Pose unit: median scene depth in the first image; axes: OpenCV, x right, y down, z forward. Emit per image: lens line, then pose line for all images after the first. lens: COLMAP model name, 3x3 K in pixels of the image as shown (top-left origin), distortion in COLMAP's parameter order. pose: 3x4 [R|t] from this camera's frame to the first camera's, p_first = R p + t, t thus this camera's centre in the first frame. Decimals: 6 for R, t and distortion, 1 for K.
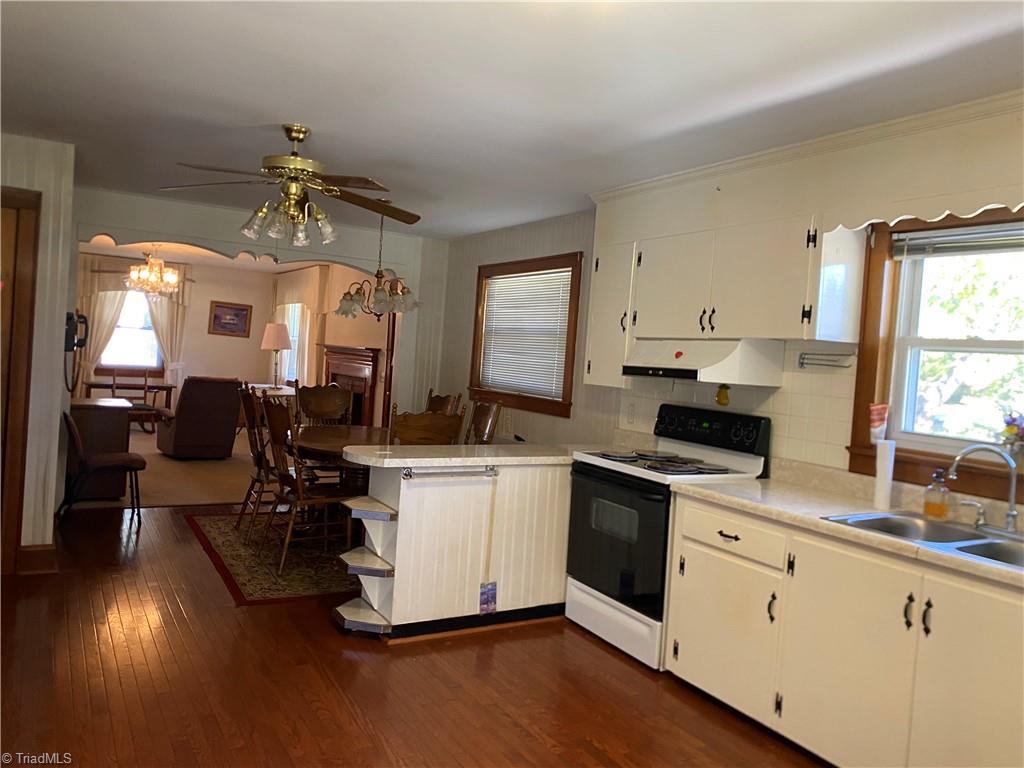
lens RADIAL K [[779.5, 0, 509.4], [0, 779.5, 375.3], [0, 0, 1]] dist [-0.009679, -0.005253]
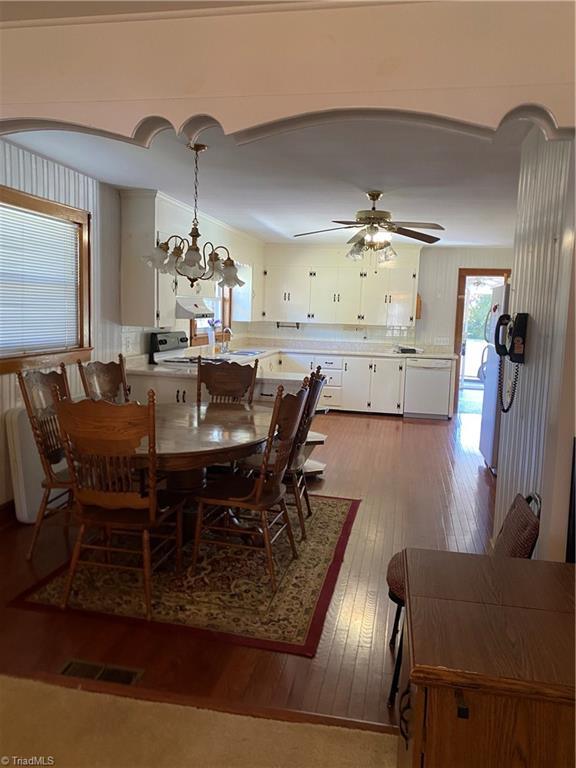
lens RADIAL K [[584.6, 0, 288.9], [0, 584.6, 385.0], [0, 0, 1]] dist [-0.009679, -0.005253]
pose [[-0.743598, -0.174131, 0.645555, -0.687279], [-0.072726, 0.980828, 0.180796, -0.086015], [-0.664661, 0.087491, -0.742005, 1.402340]]
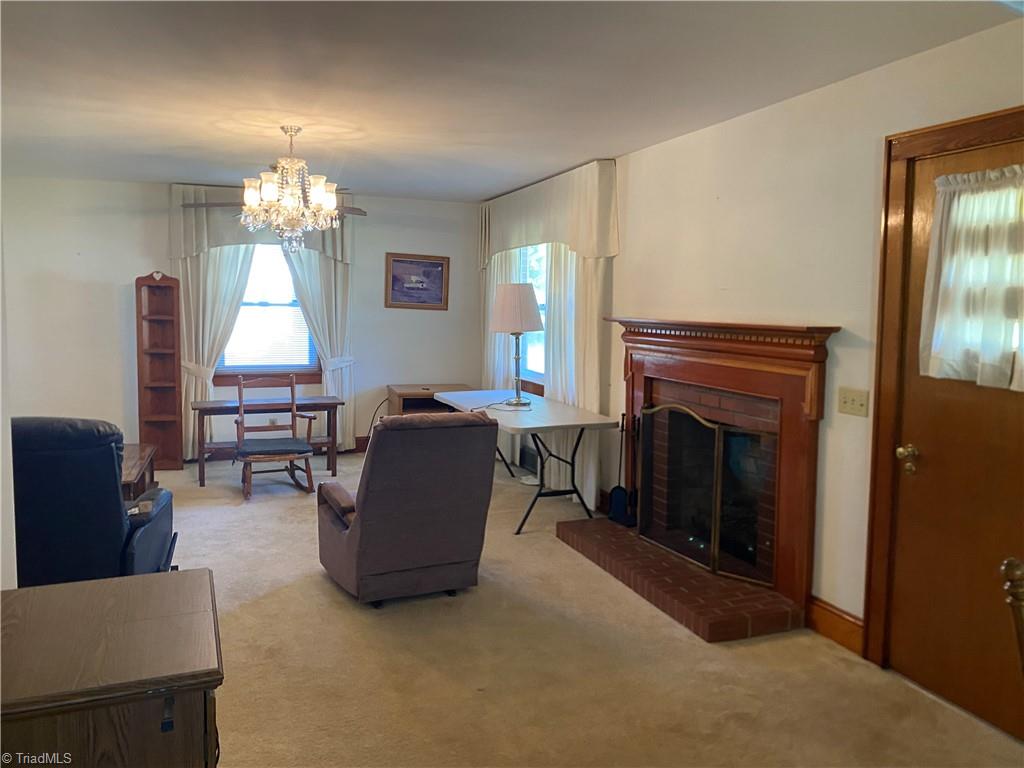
lens RADIAL K [[779.5, 0, 517.4], [0, 779.5, 385.6], [0, 0, 1]] dist [-0.009679, -0.005253]
pose [[0.985036, -0.037162, -0.168294, -0.205493], [0.049125, 0.996510, 0.067488, -0.031634], [0.165198, -0.074745, 0.983424, 0.459125]]
